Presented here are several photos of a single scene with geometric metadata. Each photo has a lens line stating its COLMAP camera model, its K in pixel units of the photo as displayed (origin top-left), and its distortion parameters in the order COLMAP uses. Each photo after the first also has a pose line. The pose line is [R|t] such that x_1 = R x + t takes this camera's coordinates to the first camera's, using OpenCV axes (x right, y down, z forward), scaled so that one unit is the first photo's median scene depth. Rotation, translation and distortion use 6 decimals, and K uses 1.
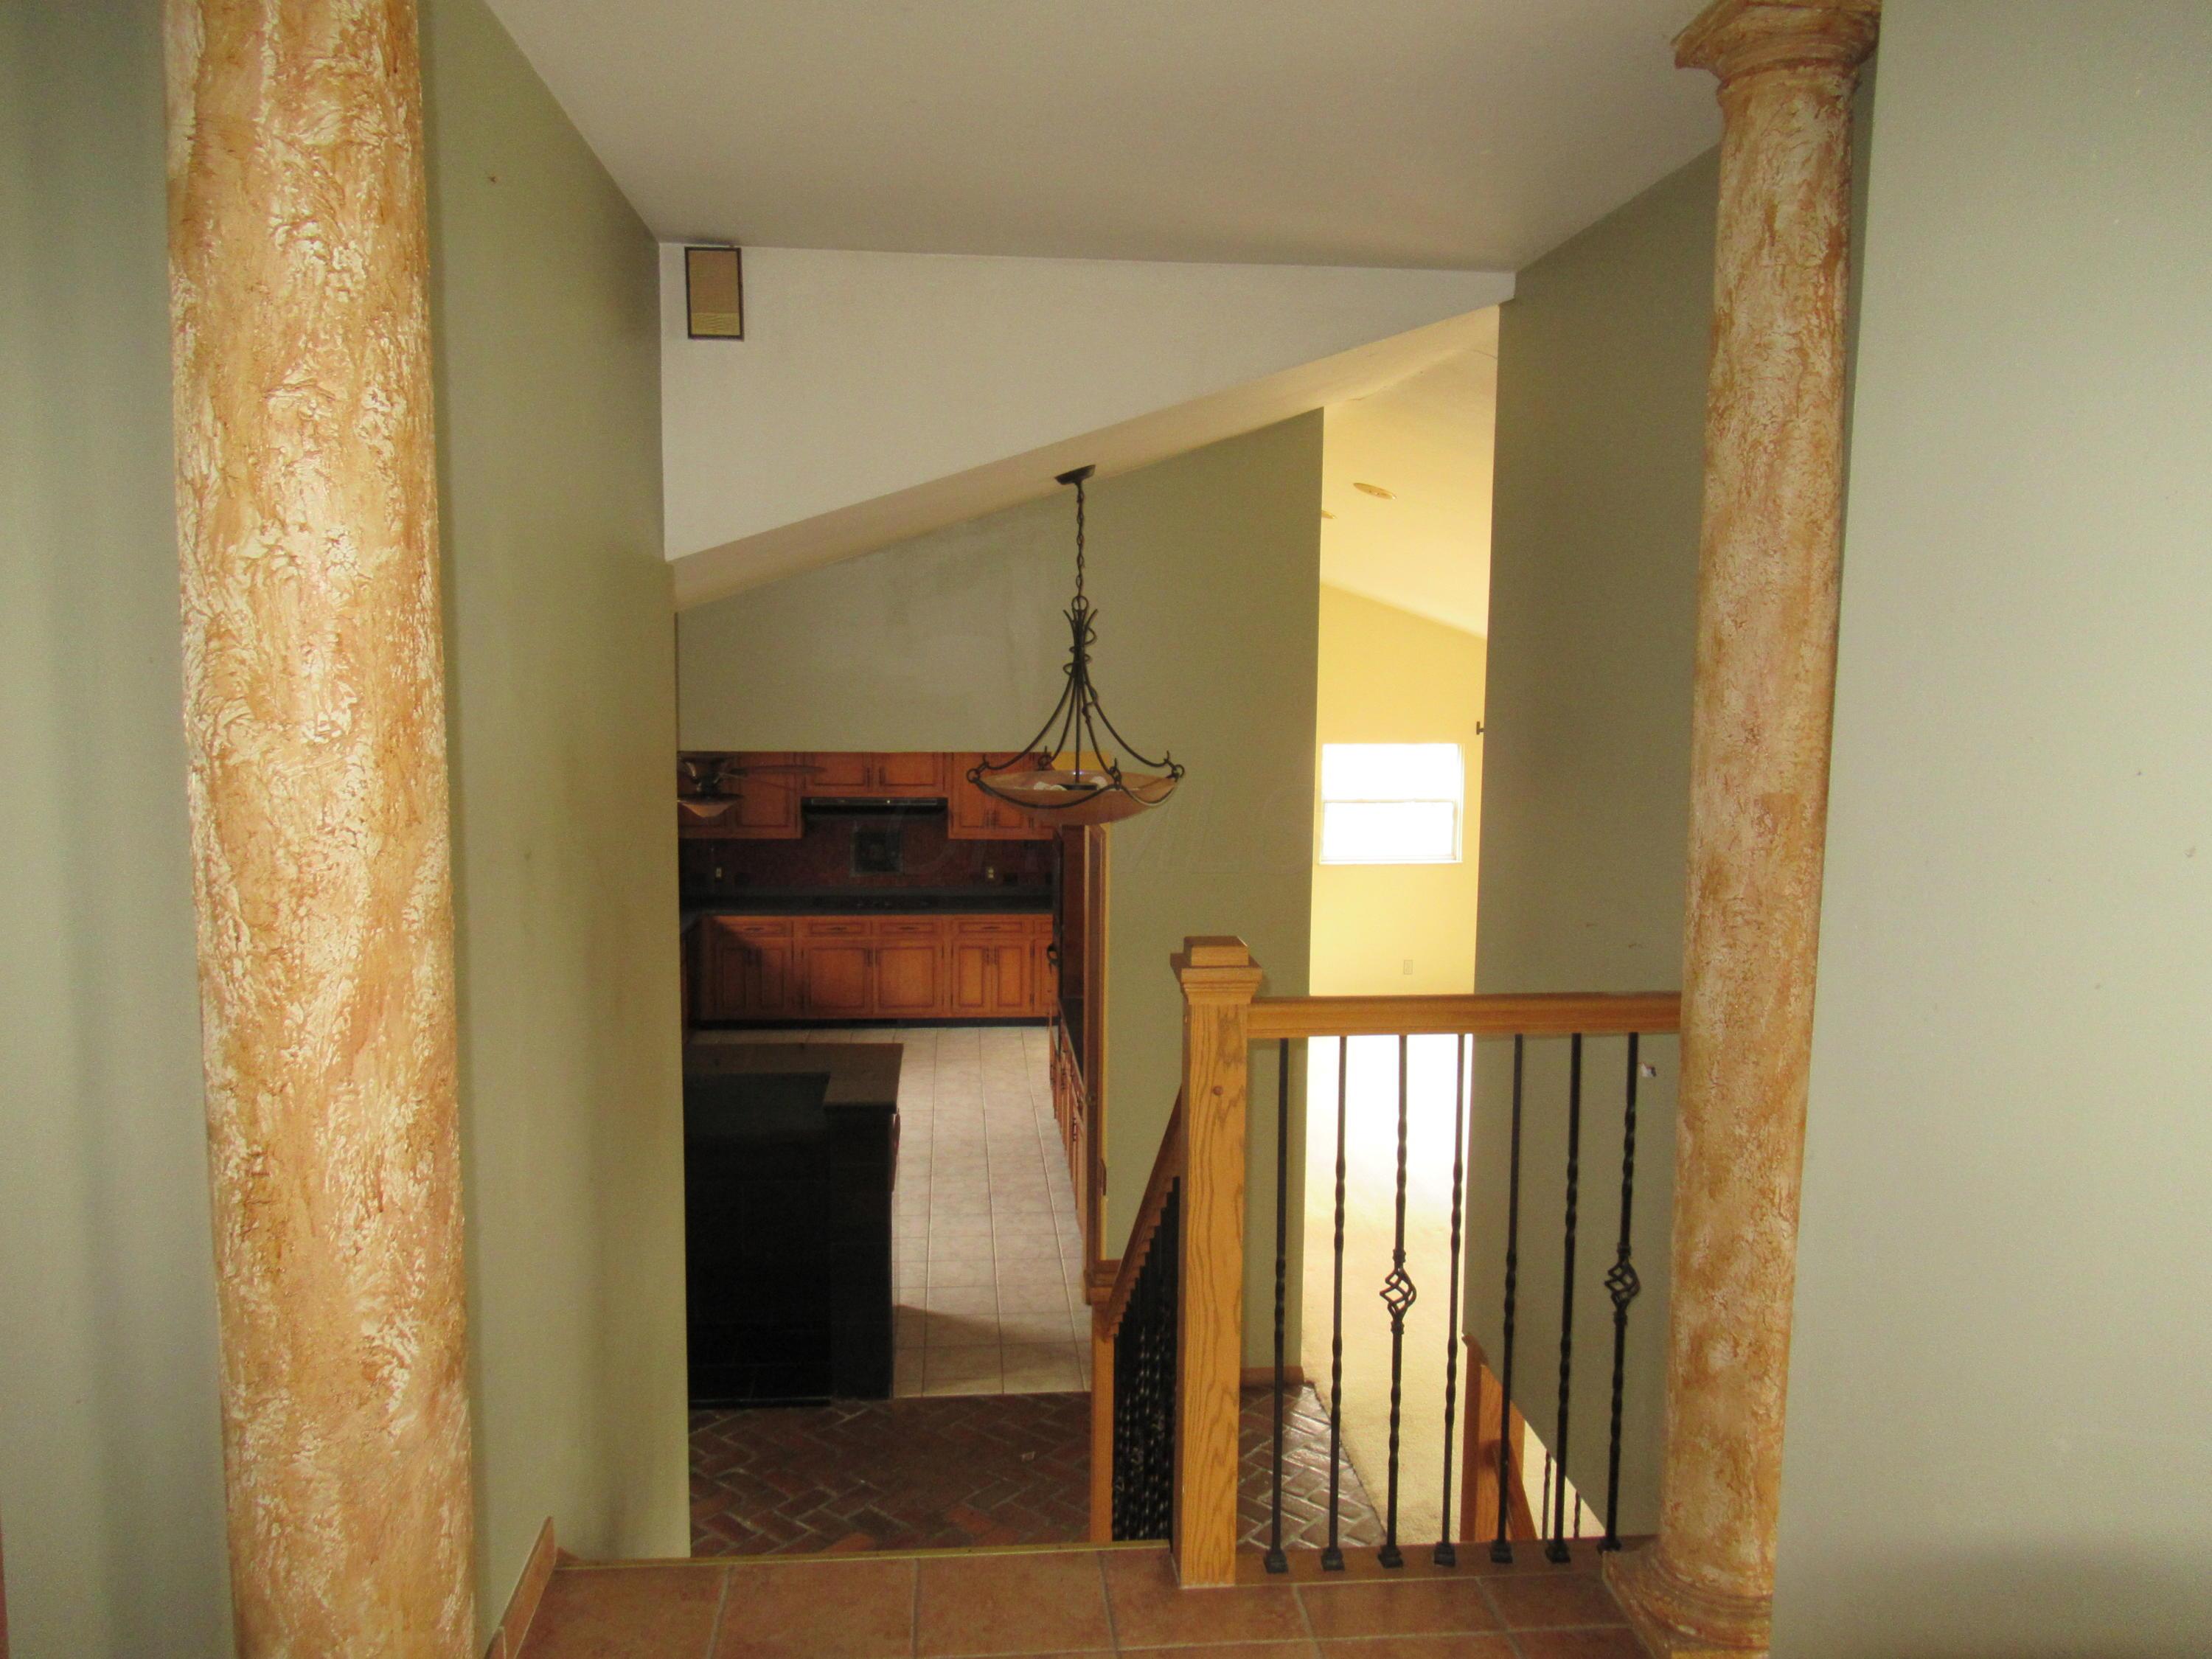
lens RADIAL K [[1636.0, 0, 1107.3], [0, 1636.0, 826.4], [0, 0, 1]] dist [-0.014265, 0.008955]
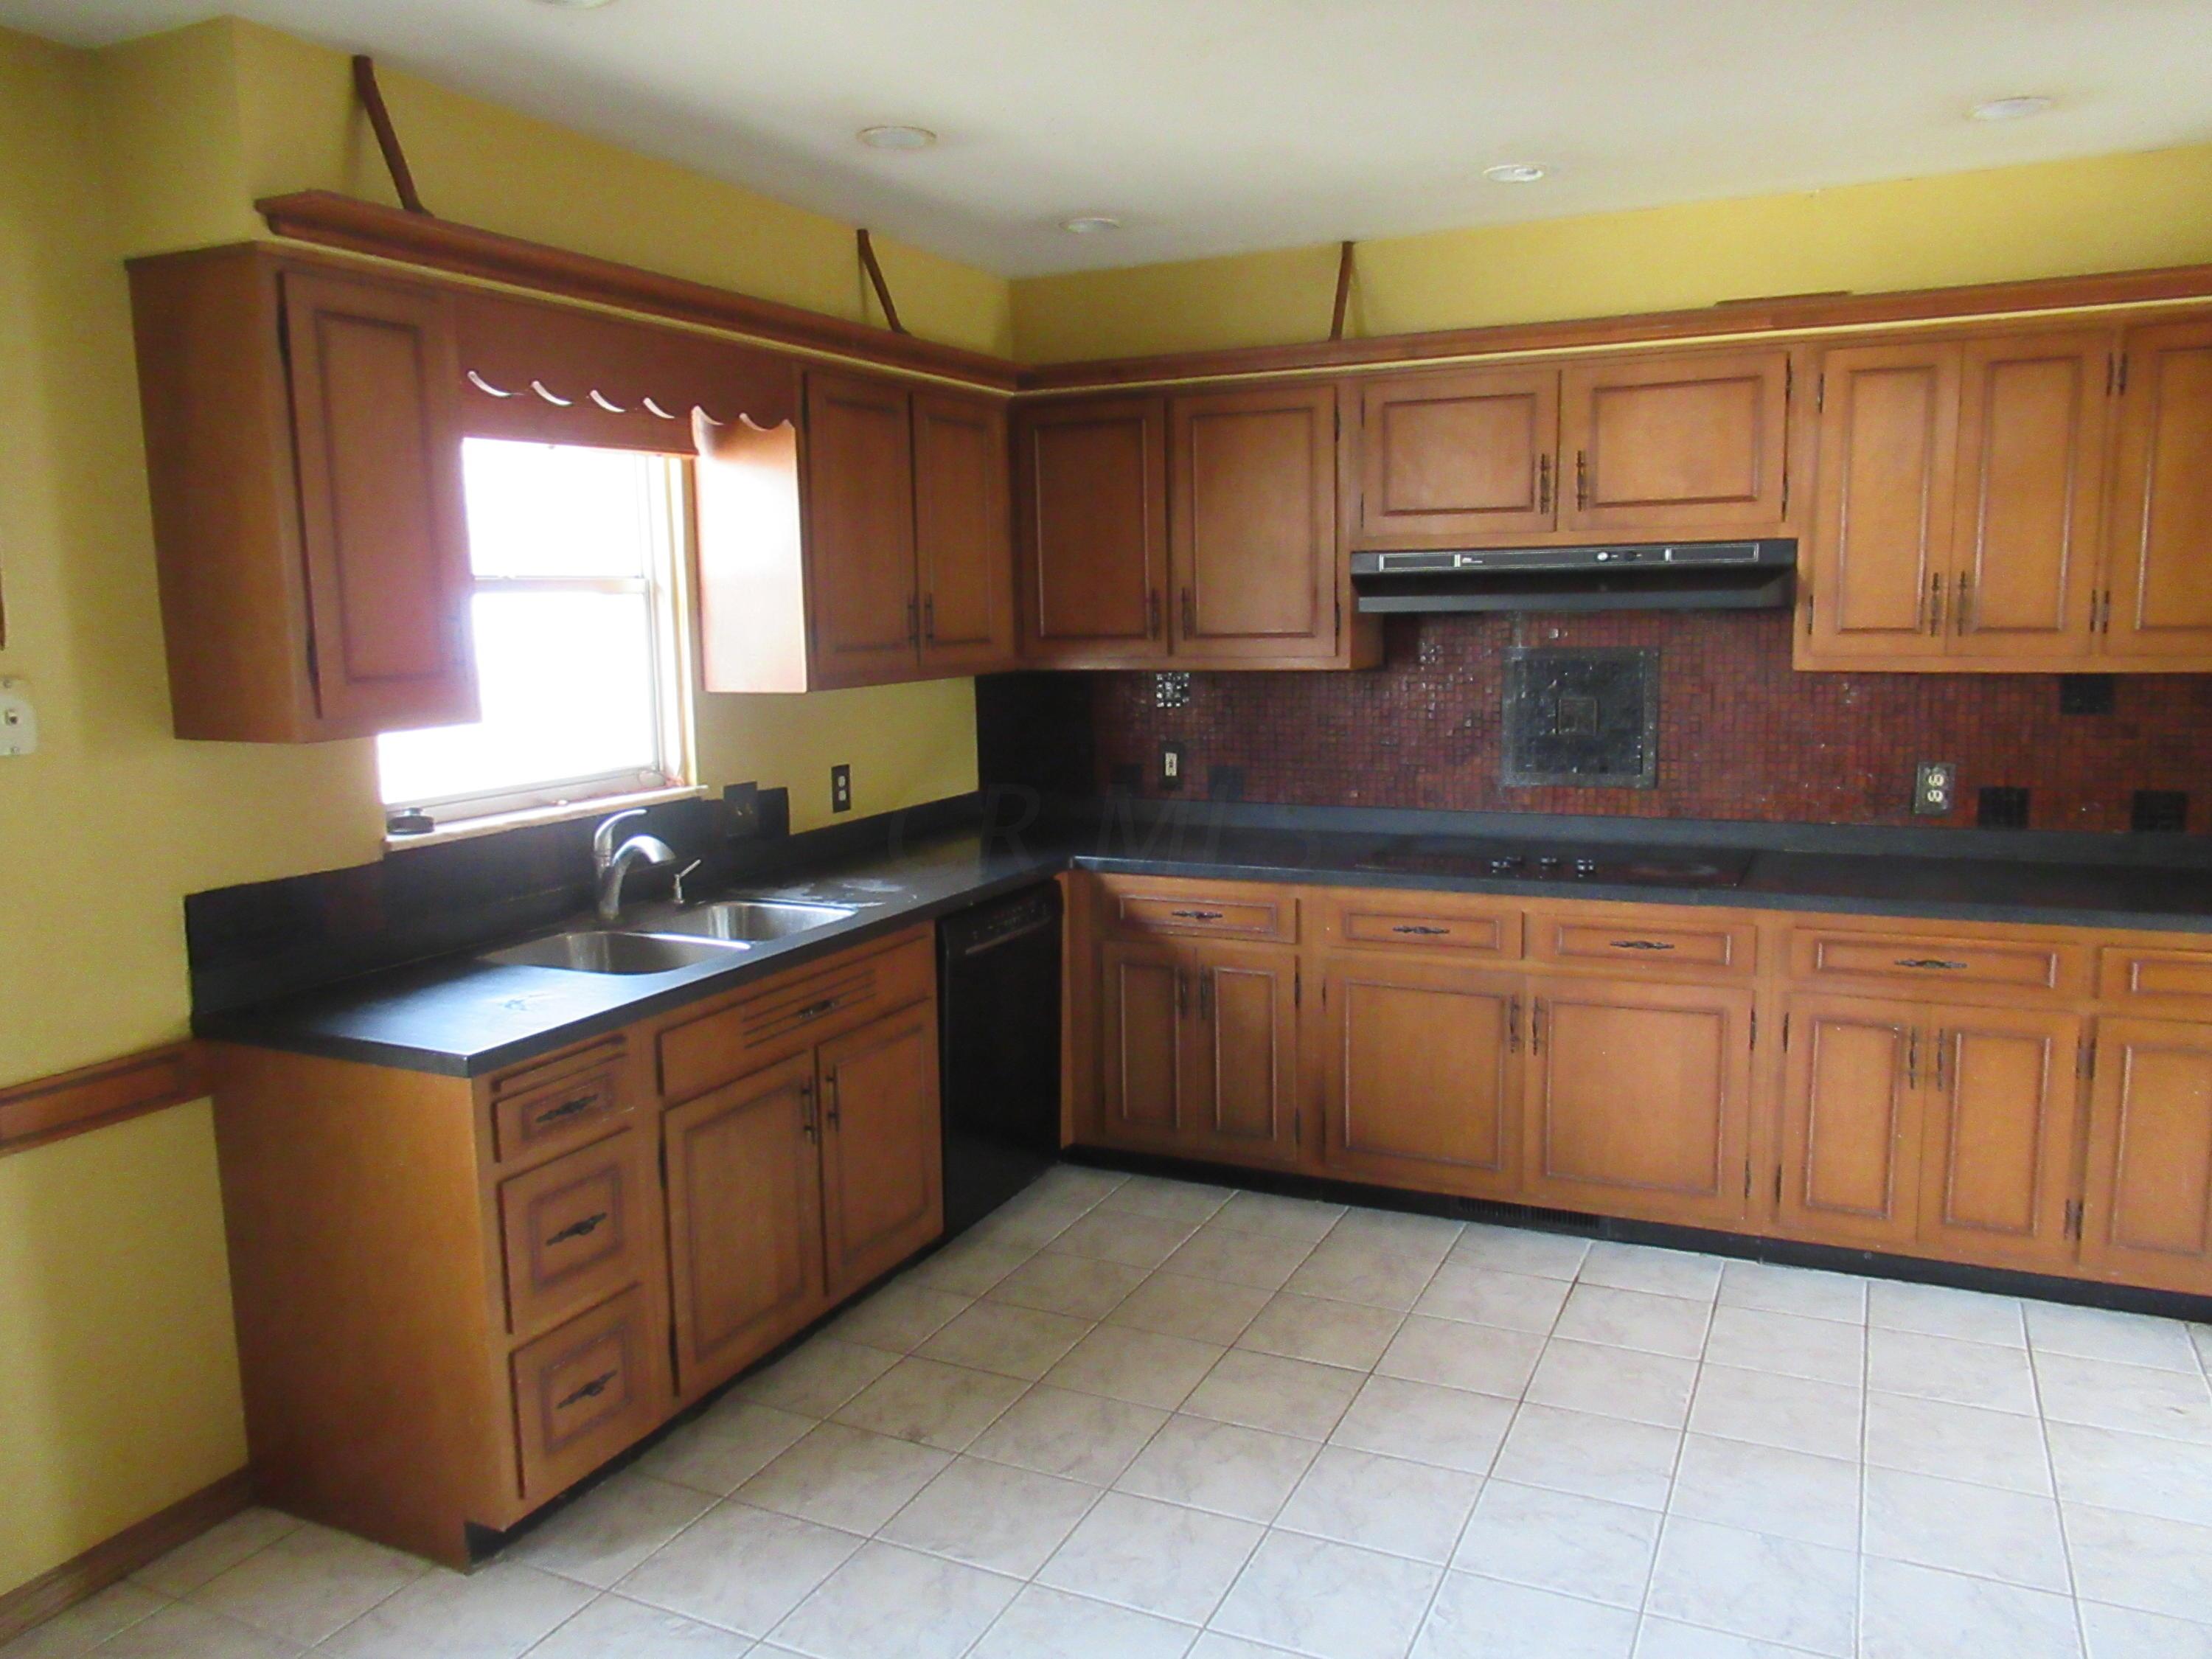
lens RADIAL K [[1636.0, 0, 1117.0], [0, 1636.0, 840.1], [0, 0, 1]] dist [-0.014265, 0.008955]
pose [[0.861746, 0.044557, -0.505379, -0.049475], [-0.026061, 0.998709, 0.043613, 0.030559], [0.506669, -0.024413, 0.861795, 0.670910]]
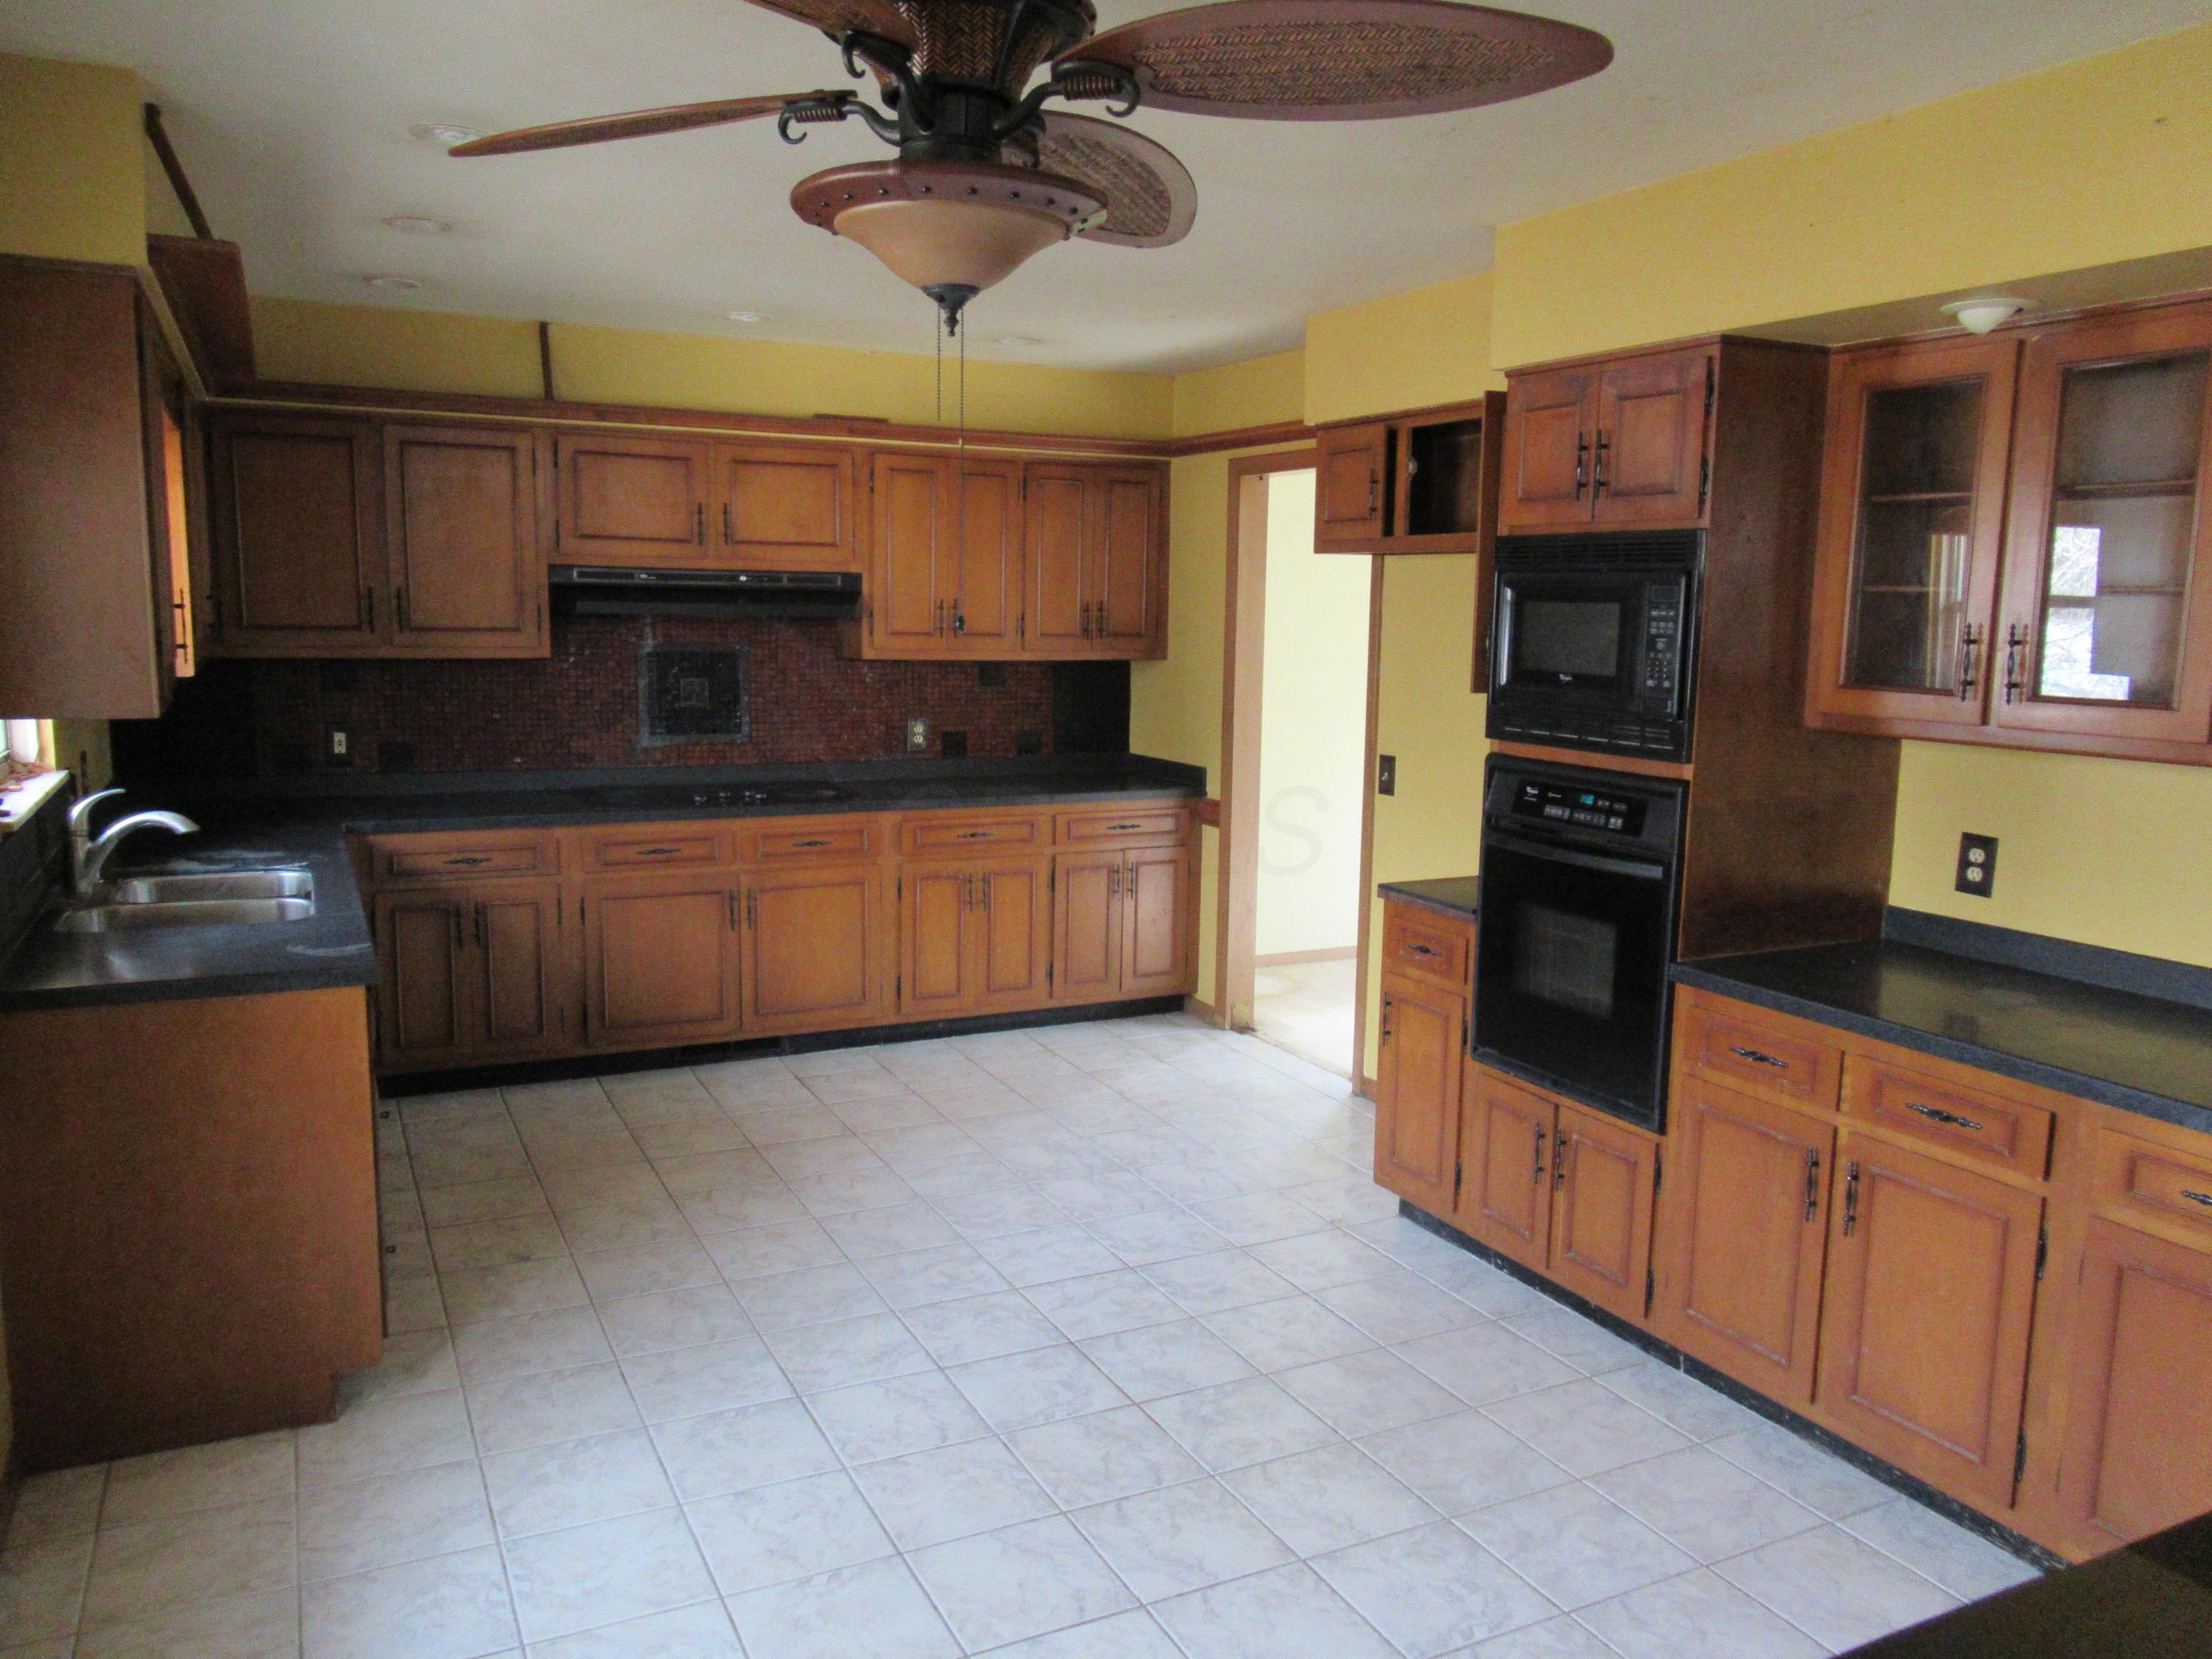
lens RADIAL K [[1636.0, 0, 1112.5], [0, 1636.0, 836.3], [0, 0, 1]] dist [-0.014265, 0.008955]
pose [[0.929198, -0.045942, 0.366715, -0.212438], [0.031968, 0.998516, 0.044092, 0.041886], [-0.368196, -0.029247, 0.929288, 0.527420]]
